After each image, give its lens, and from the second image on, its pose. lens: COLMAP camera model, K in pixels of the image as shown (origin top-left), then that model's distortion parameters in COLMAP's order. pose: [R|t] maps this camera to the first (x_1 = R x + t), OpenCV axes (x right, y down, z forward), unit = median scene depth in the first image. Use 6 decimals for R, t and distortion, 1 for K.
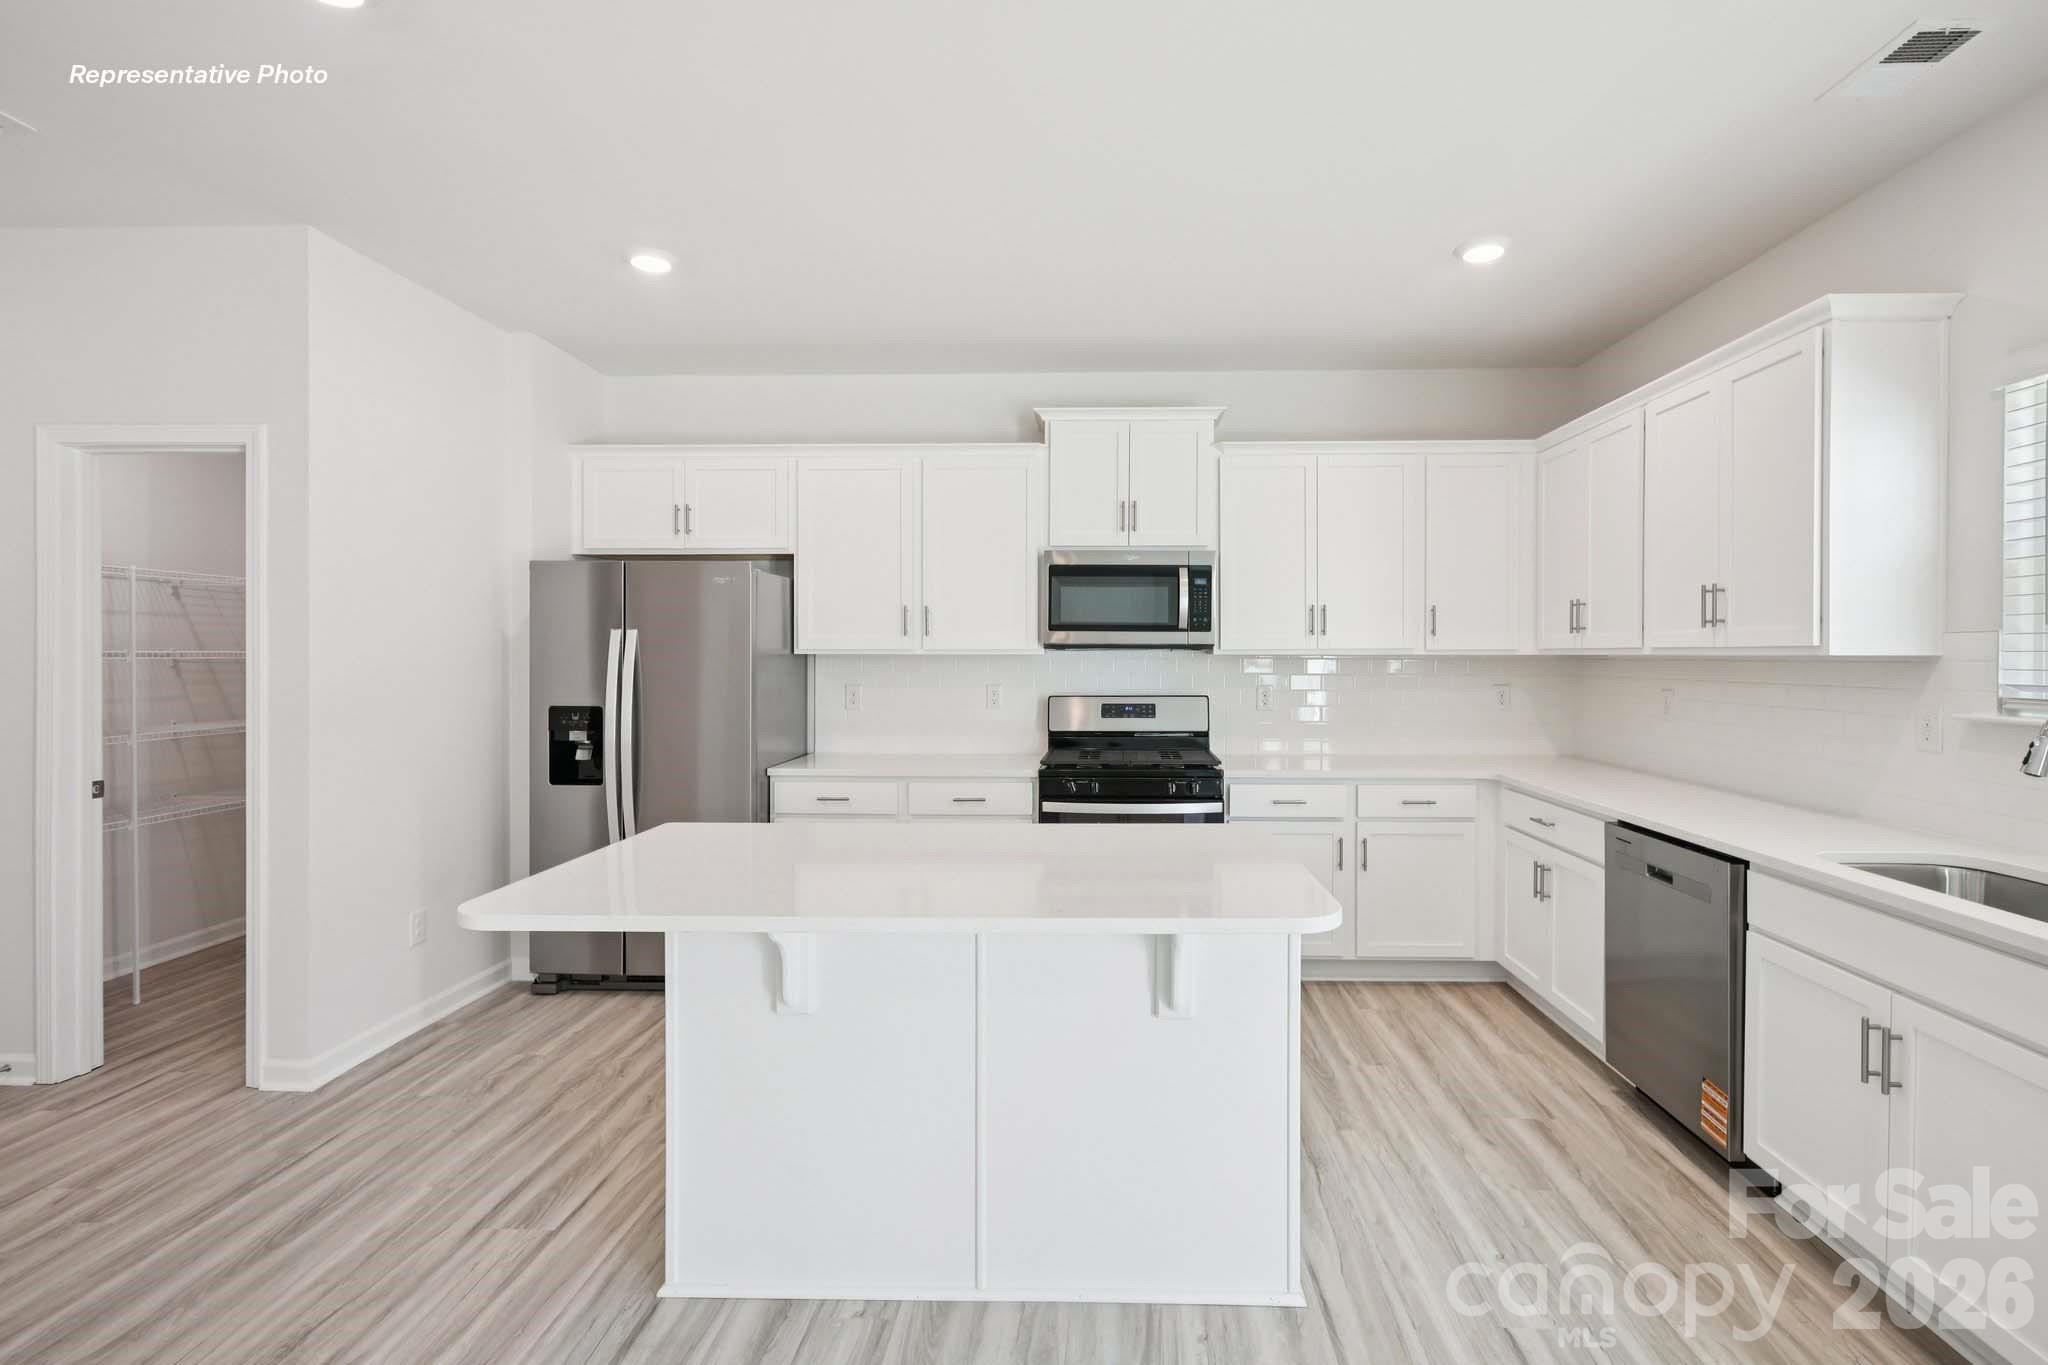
lens RADIAL K [[938.5, 0, 1063.1], [0, 938.5, 663.3], [0, 0, 1]] dist [-0.000354, 0.001756]
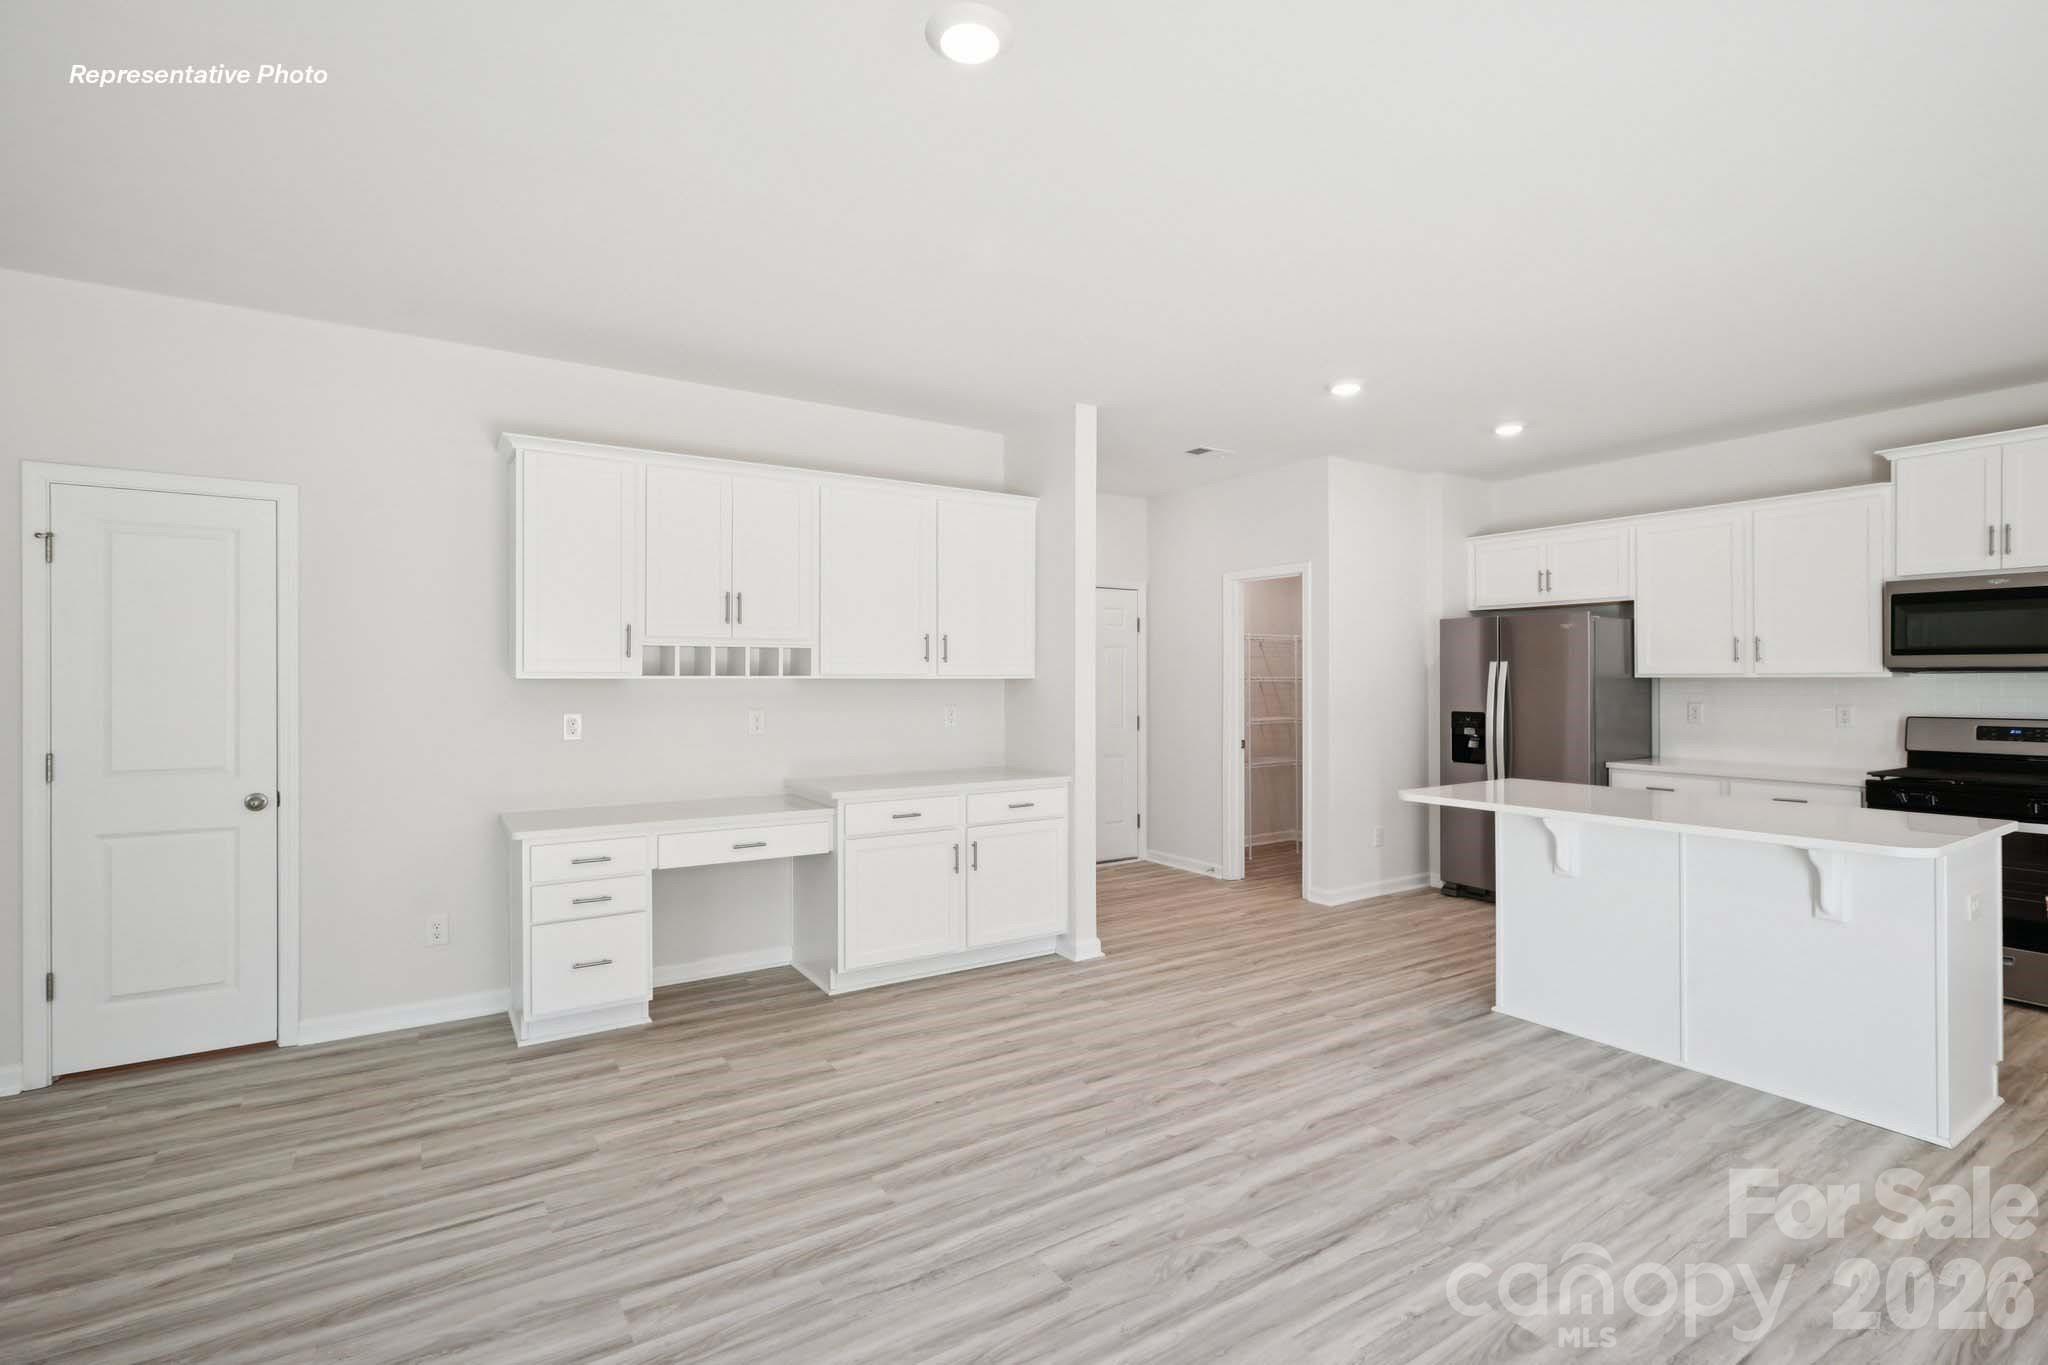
lens RADIAL K [[938.5, 0, 1028.7], [0, 938.5, 670.2], [0, 0, 1]] dist [-0.000354, 0.001756]
pose [[0.580894, -0.009808, -0.813920, 0.311479], [-0.004414, 0.999875, -0.015200, 0.003696], [0.813967, 0.012422, 0.580778, -0.475356]]
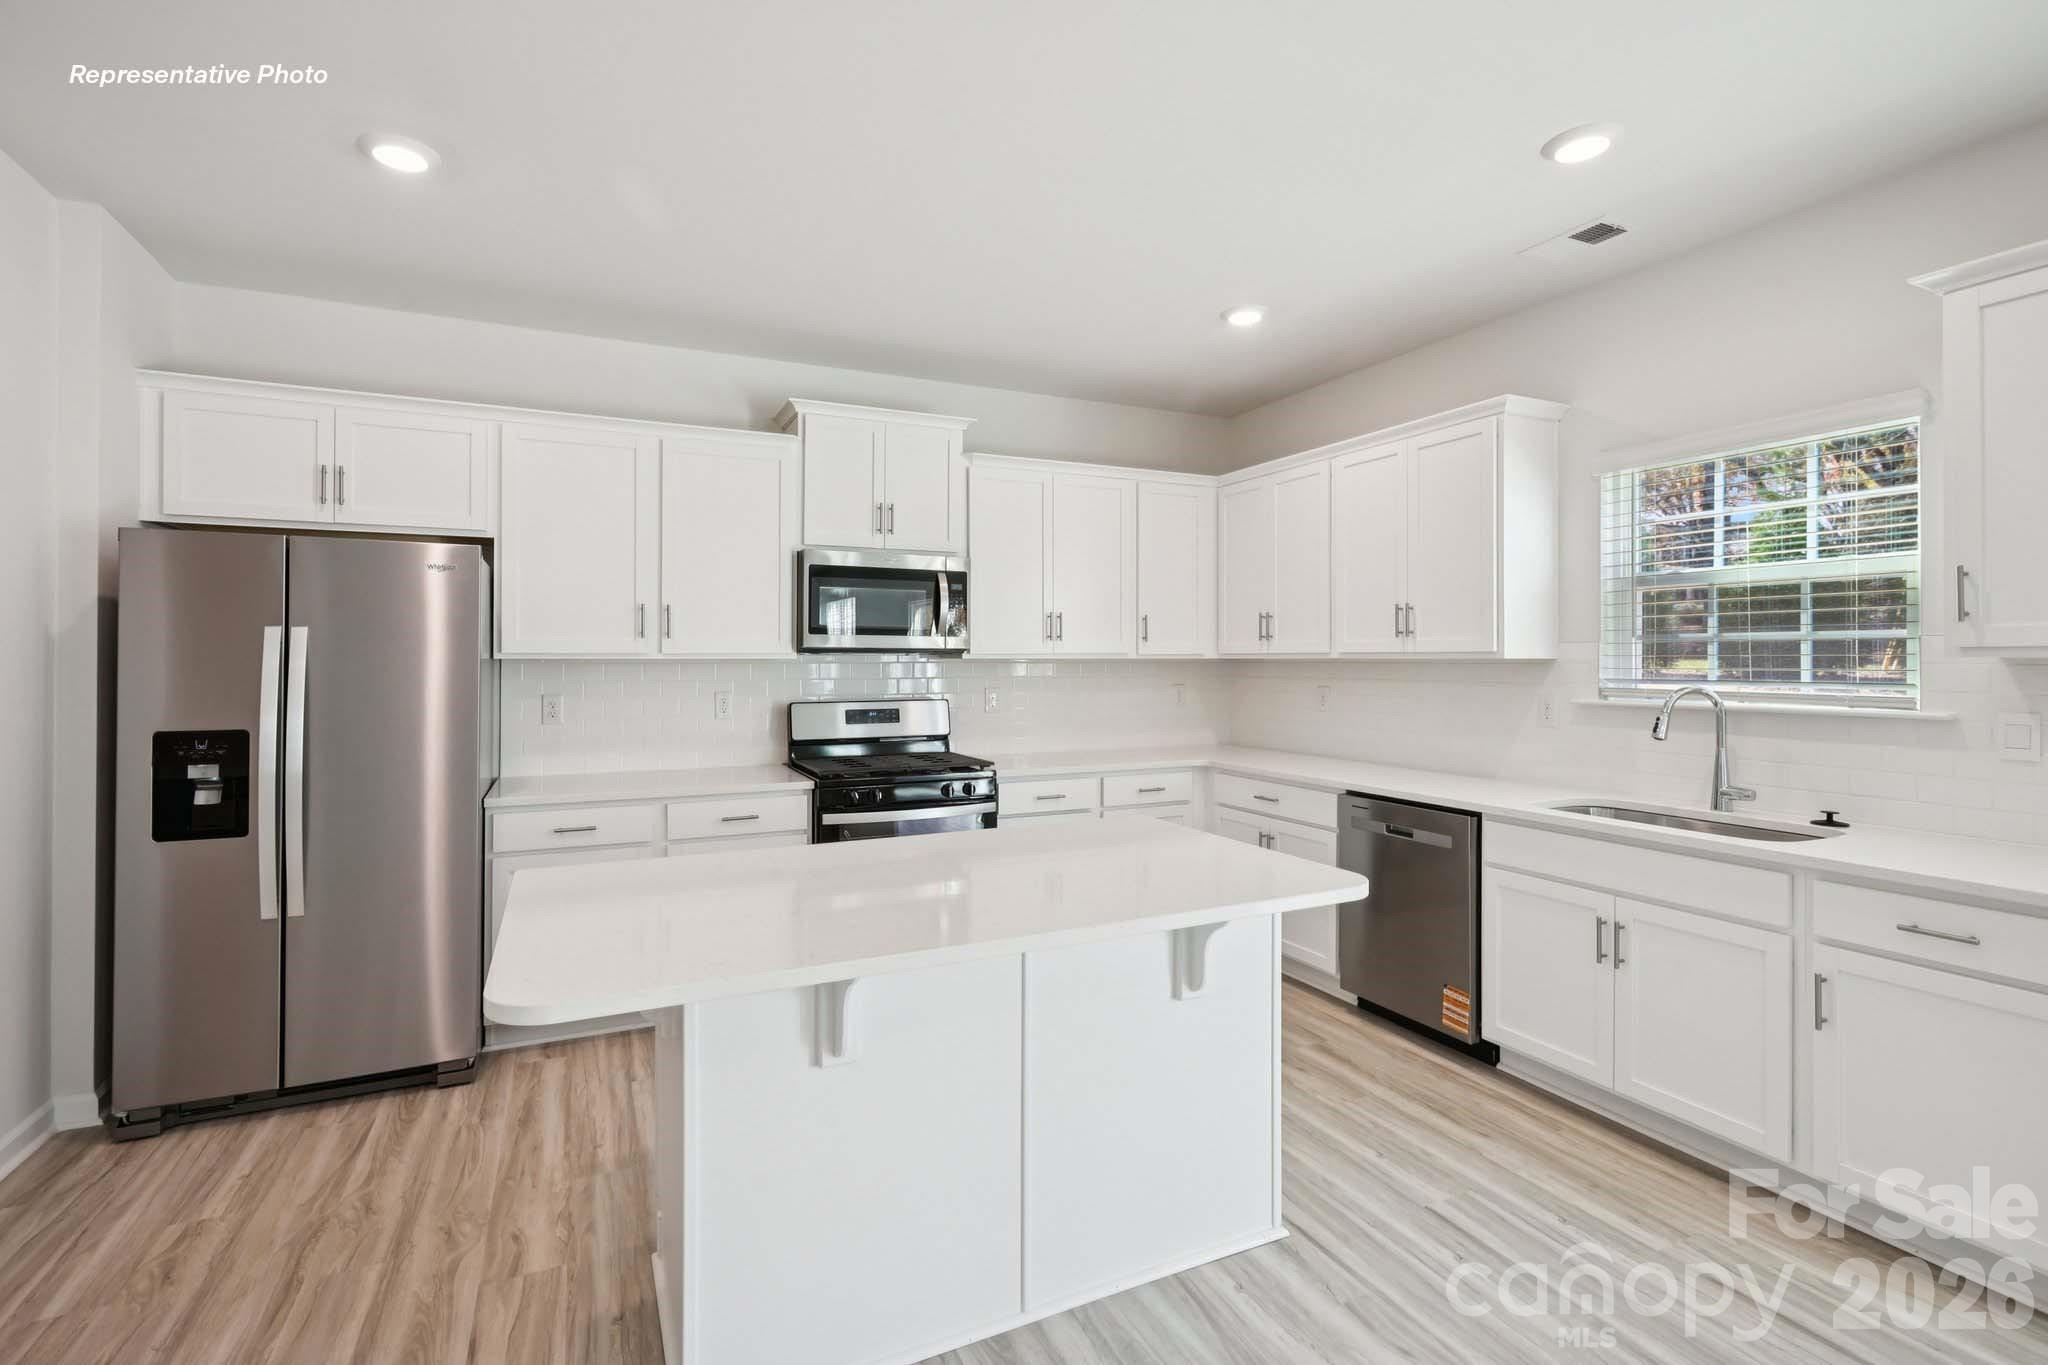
lens RADIAL K [[938.5, 0, 1004.0], [0, 938.5, 657.6], [0, 0, 1]] dist [-0.000354, 0.001756]
pose [[0.895179, -0.000800, 0.445707, -0.281076], [0.005646, 0.999939, -0.009545, -0.000595], [-0.445672, 0.011061, 0.895128, 0.068645]]
